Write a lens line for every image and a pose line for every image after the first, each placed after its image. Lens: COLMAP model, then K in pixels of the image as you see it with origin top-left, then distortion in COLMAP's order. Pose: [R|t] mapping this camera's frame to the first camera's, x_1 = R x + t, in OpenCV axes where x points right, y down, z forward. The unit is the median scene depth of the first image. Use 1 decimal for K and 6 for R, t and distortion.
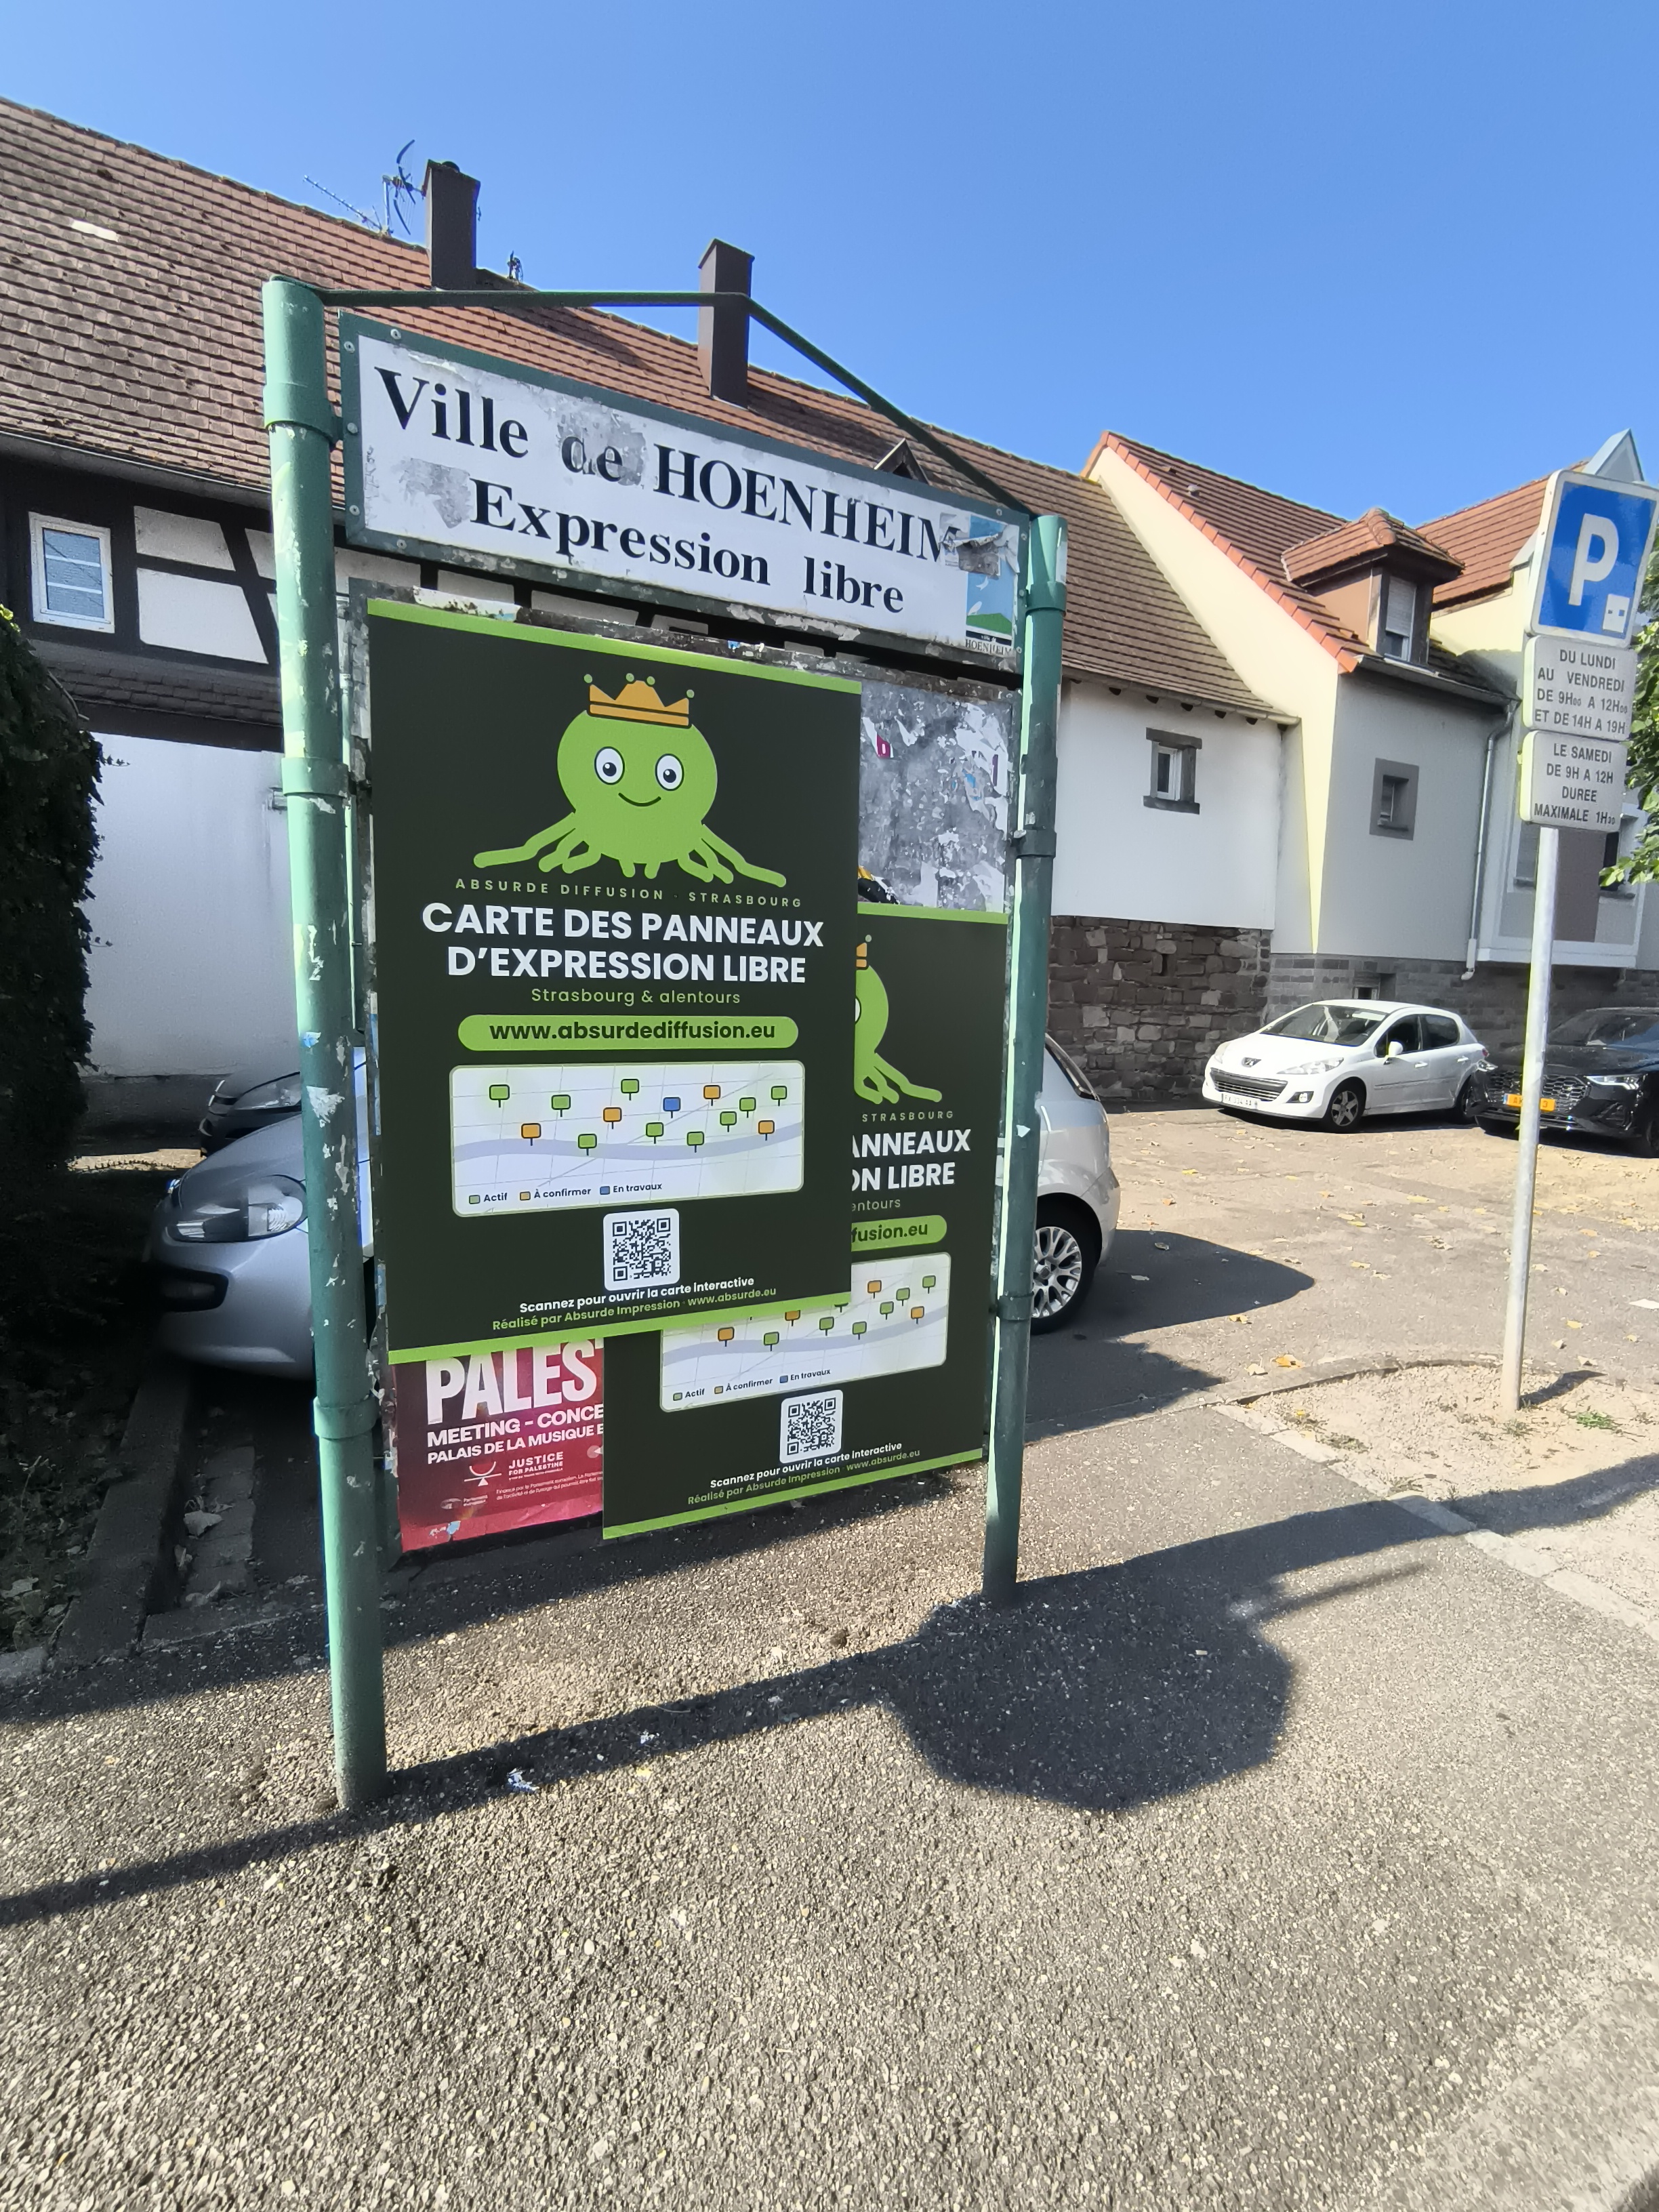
lens RADIAL K [[1026.5, 0, 831.1], [0, 1026.5, 1109.2], [0, 0, 1]] dist [-0.072053, 0.076147]
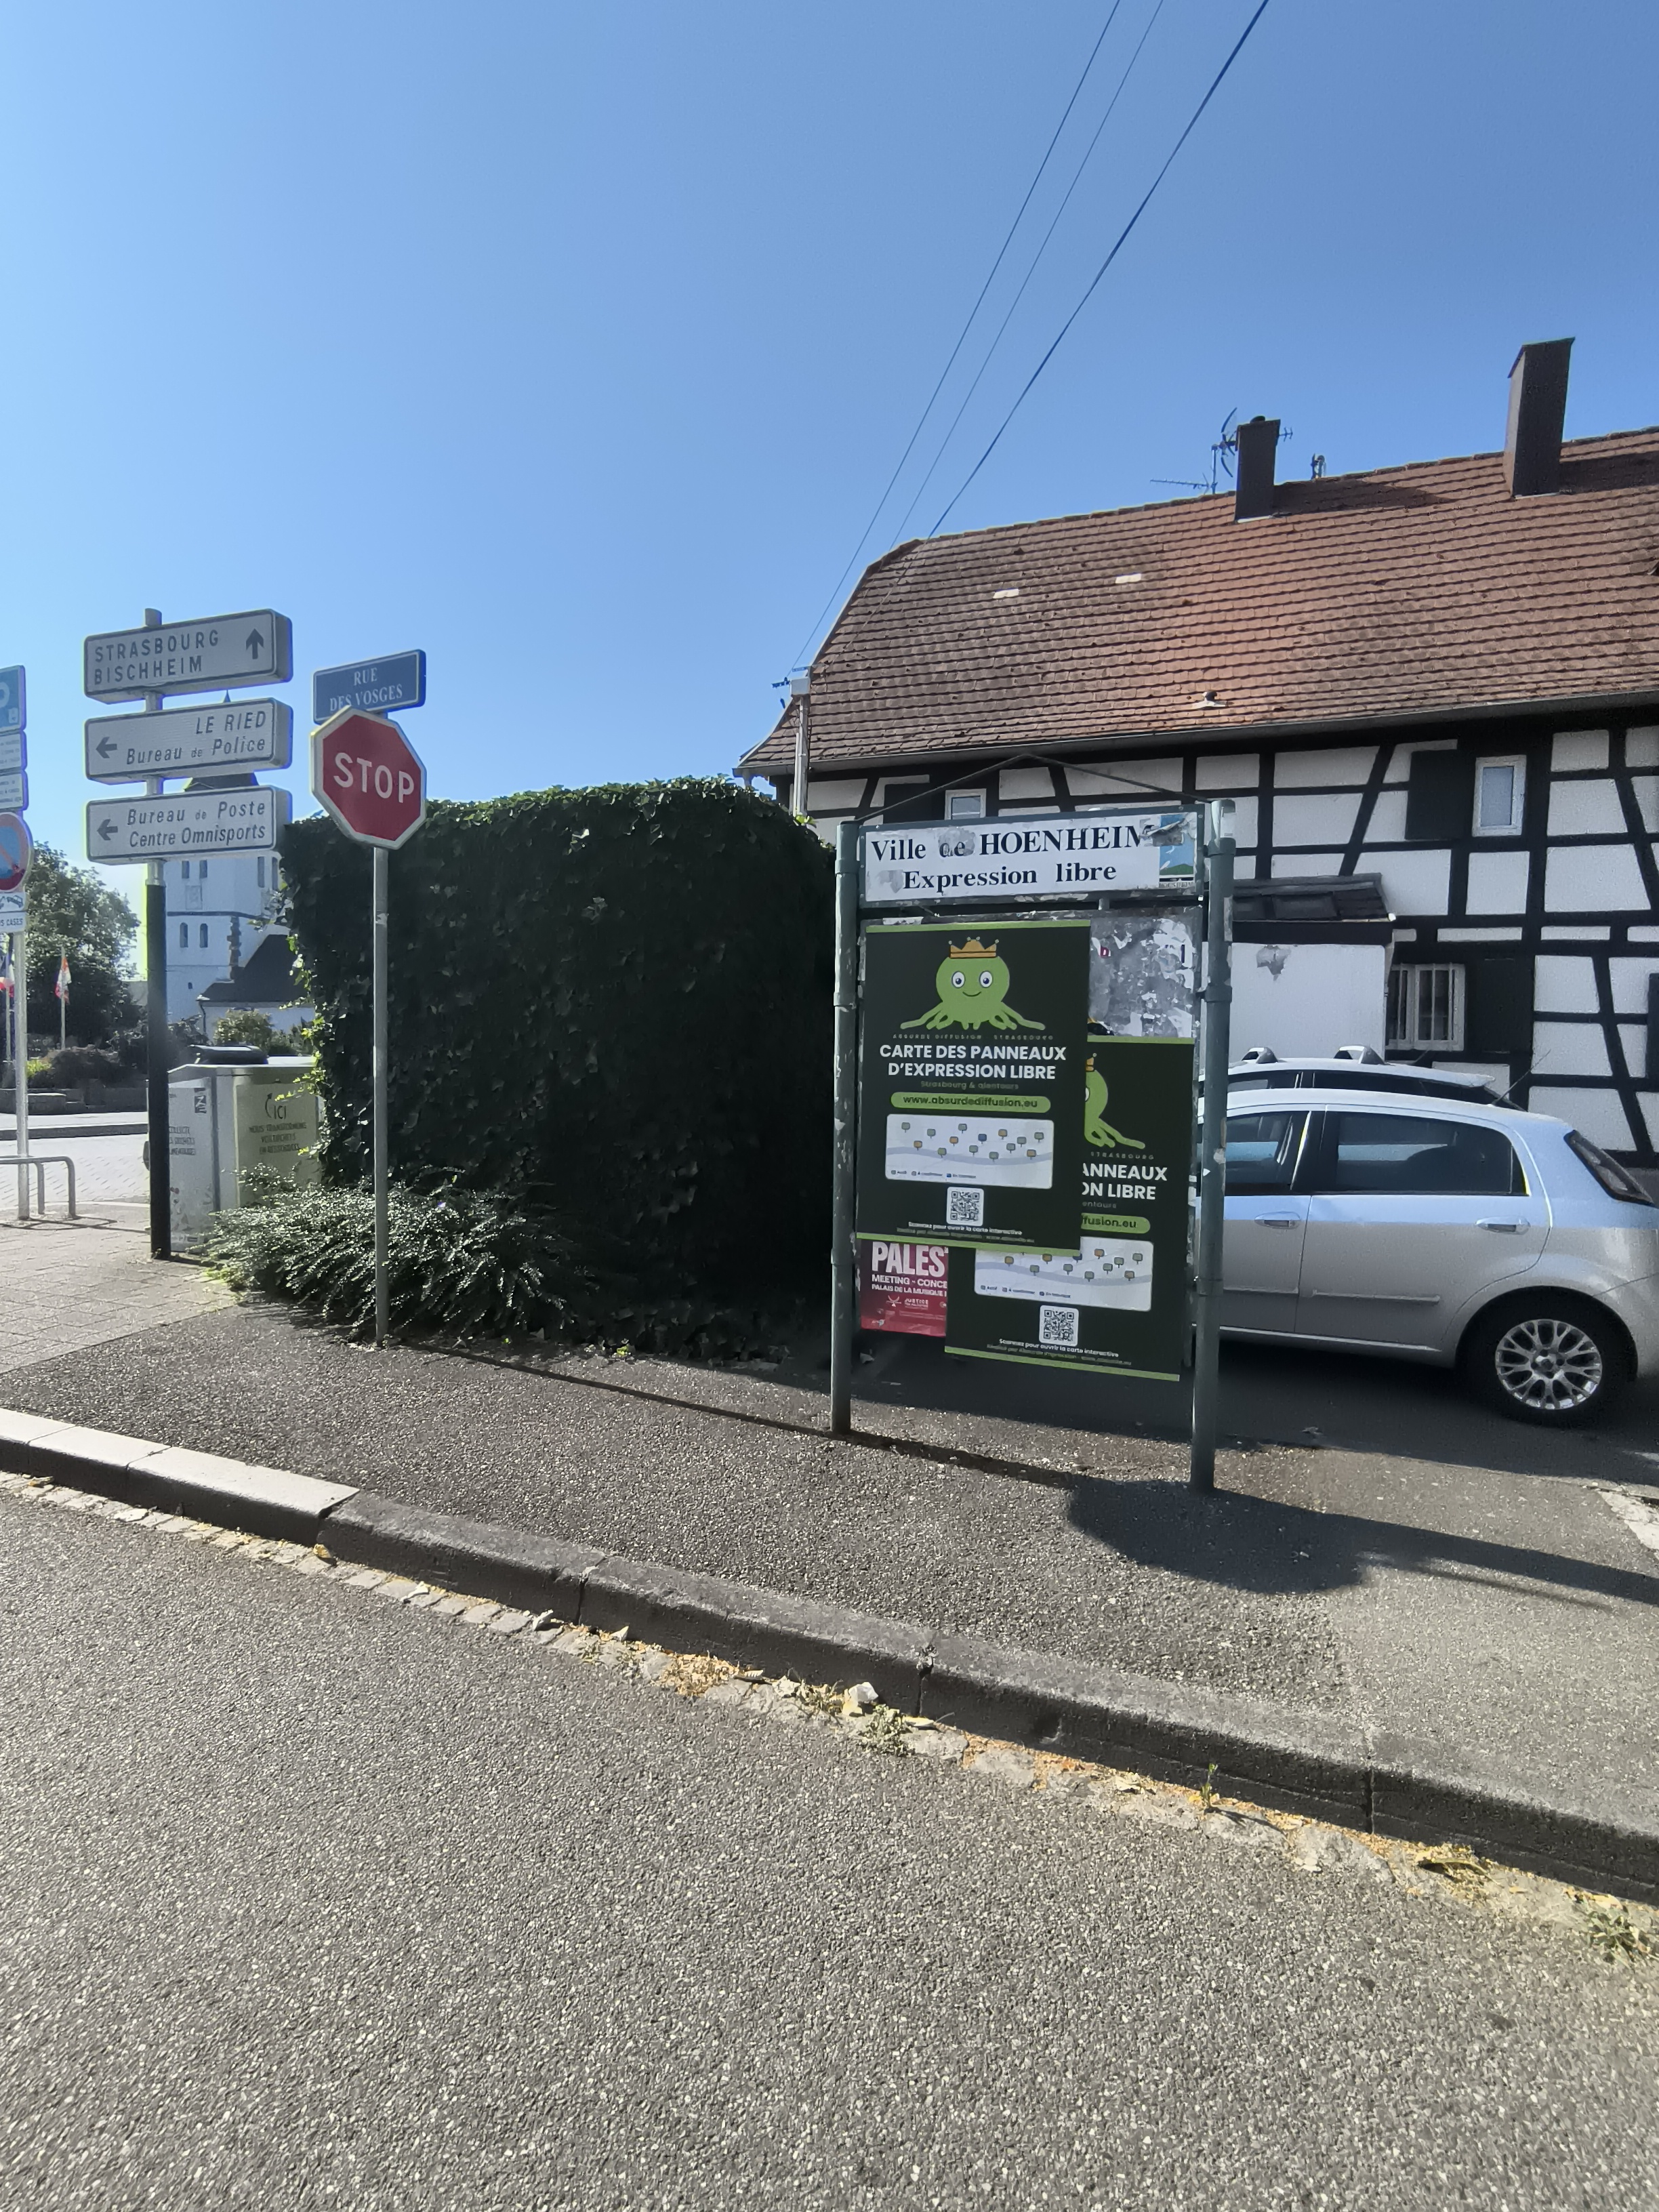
lens RADIAL K [[1026.5, 0, 831.1], [0, 1026.5, 1109.2], [0, 0, 1]] dist [-0.072053, 0.076147]
pose [[0.648150, 0.021264, -0.761216, 1.182949], [-0.098892, 0.993496, -0.056451, 0.082847], [0.755065, 0.111867, 0.646037, -0.550399]]
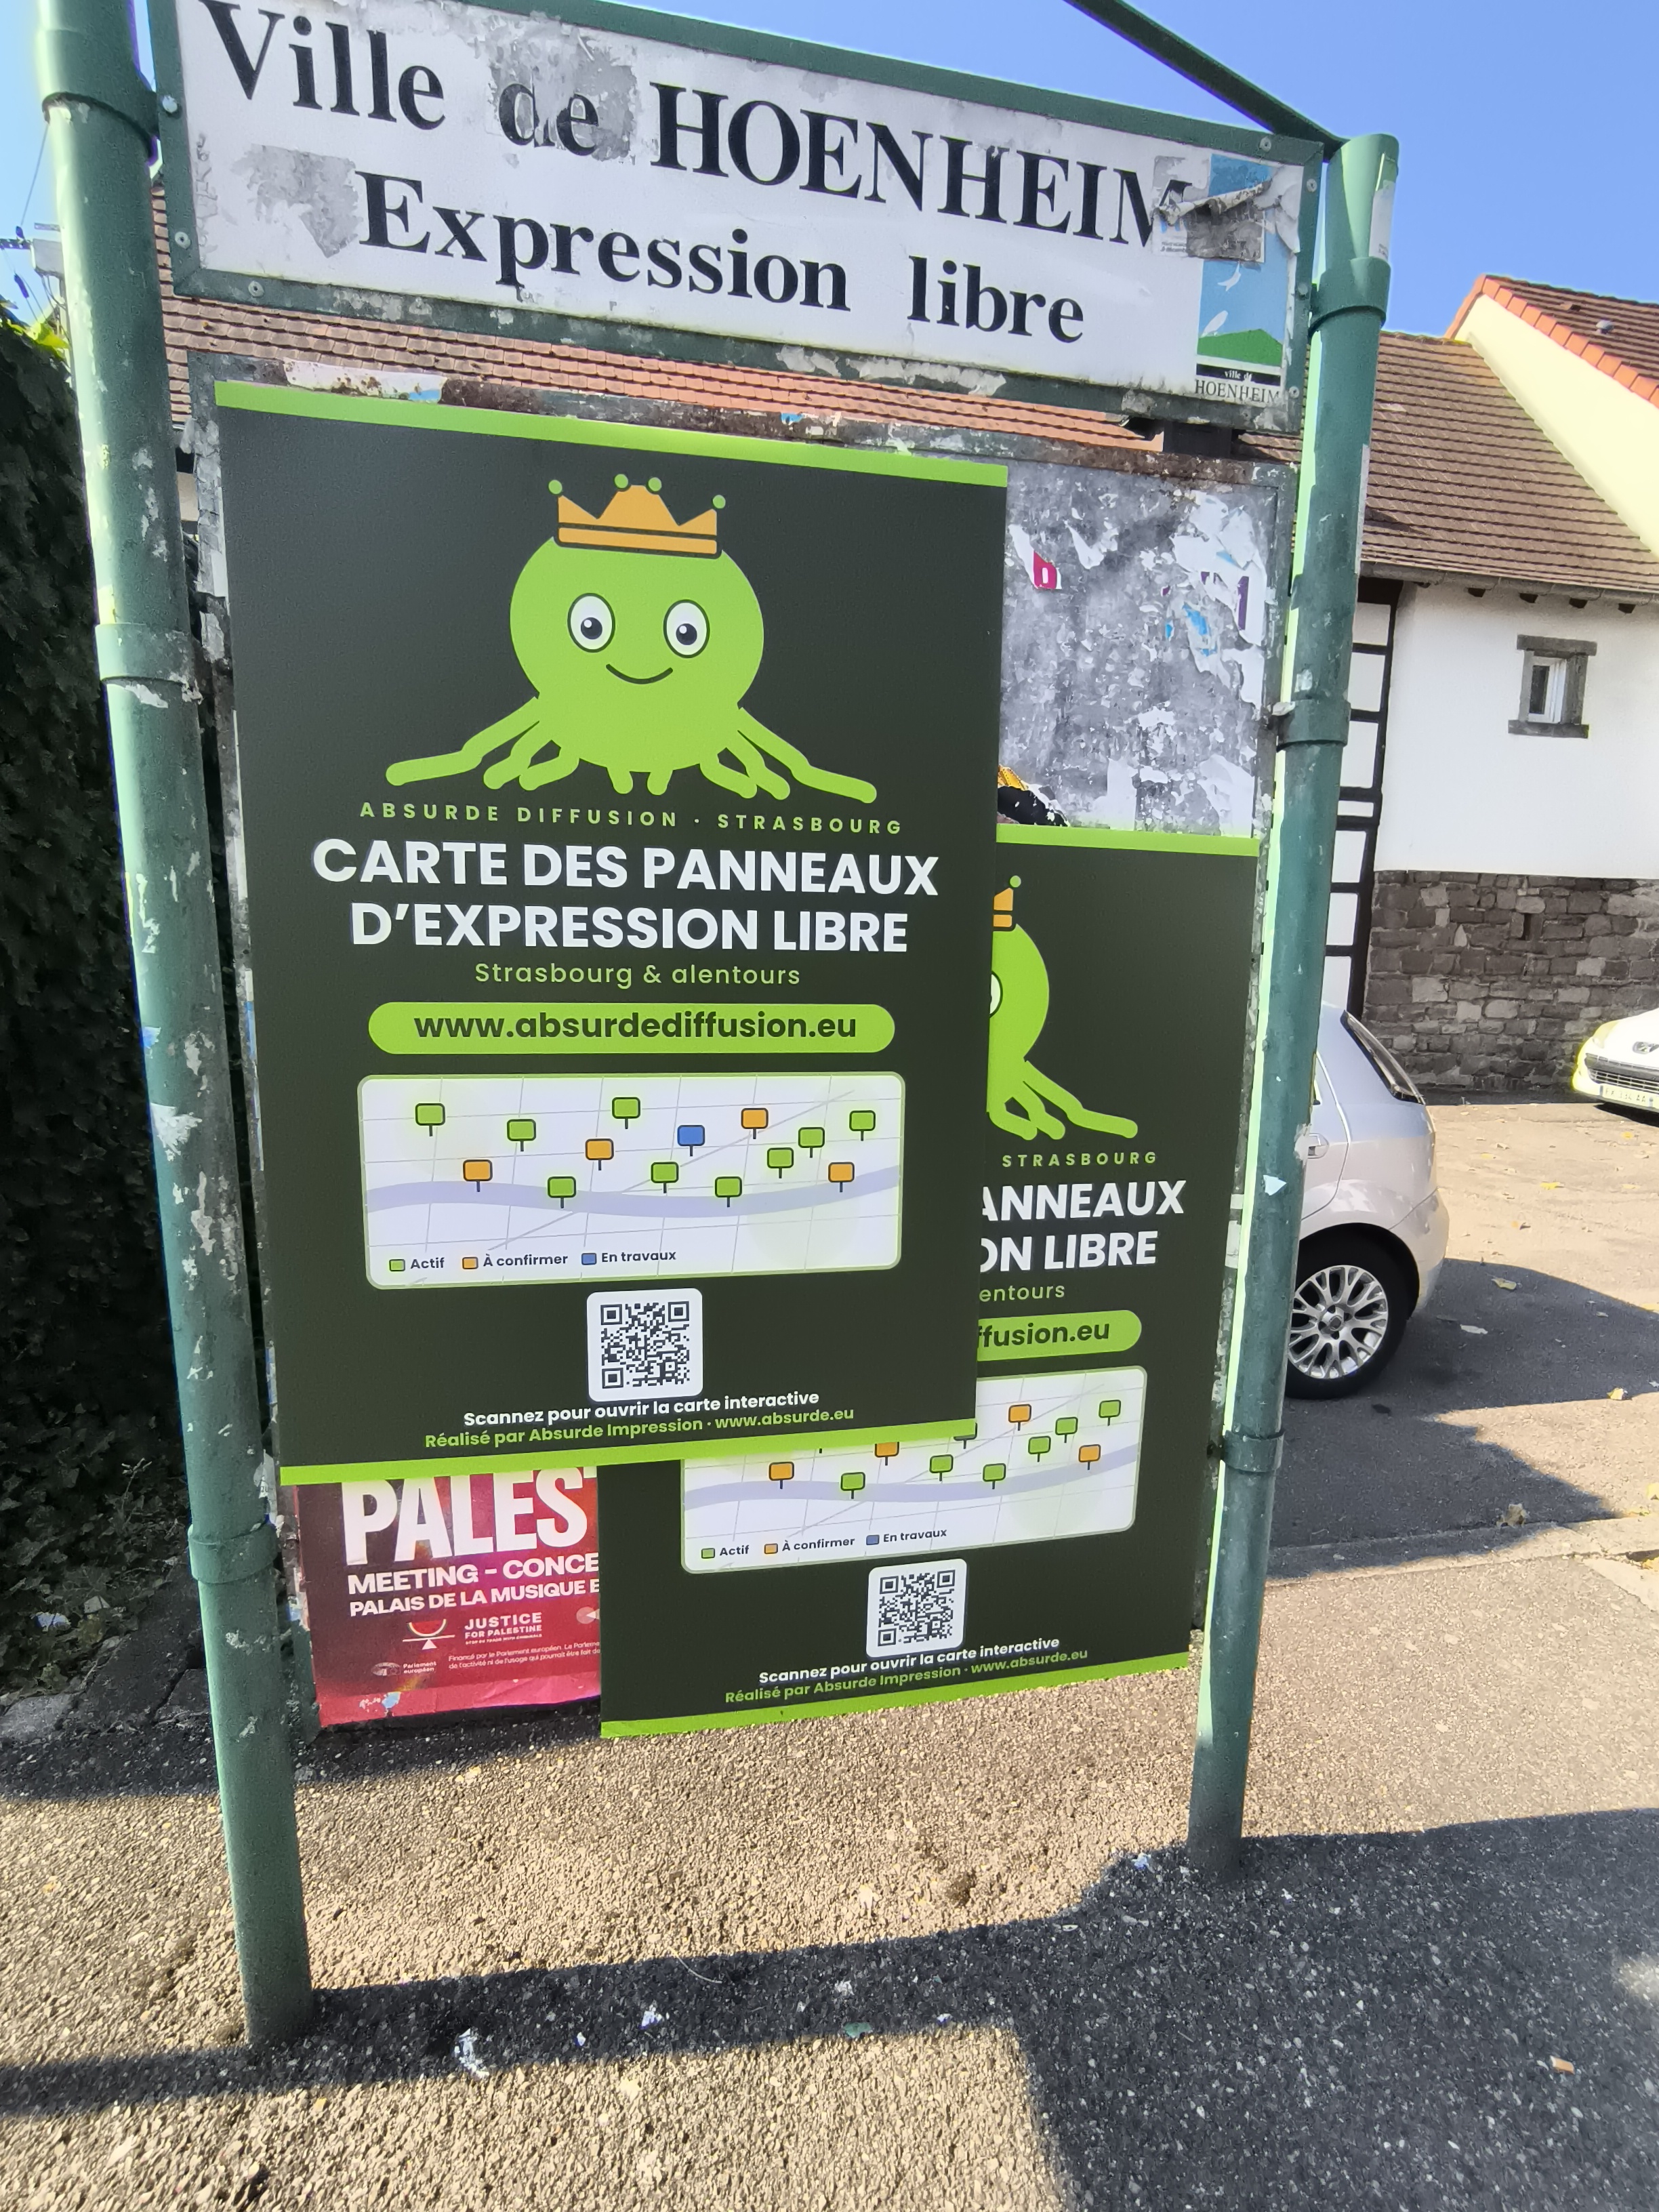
lens RADIAL K [[1015.3, 0, 829.5], [0, 1015.3, 1106.0], [0, 0, 1]] dist [-0.033912, 0.021604]
pose [[0.959655, 0.036831, -0.278758, 0.112879], [-0.028753, 0.999041, 0.033015, -0.047382], [0.279707, -0.023668, 0.959794, 0.378610]]
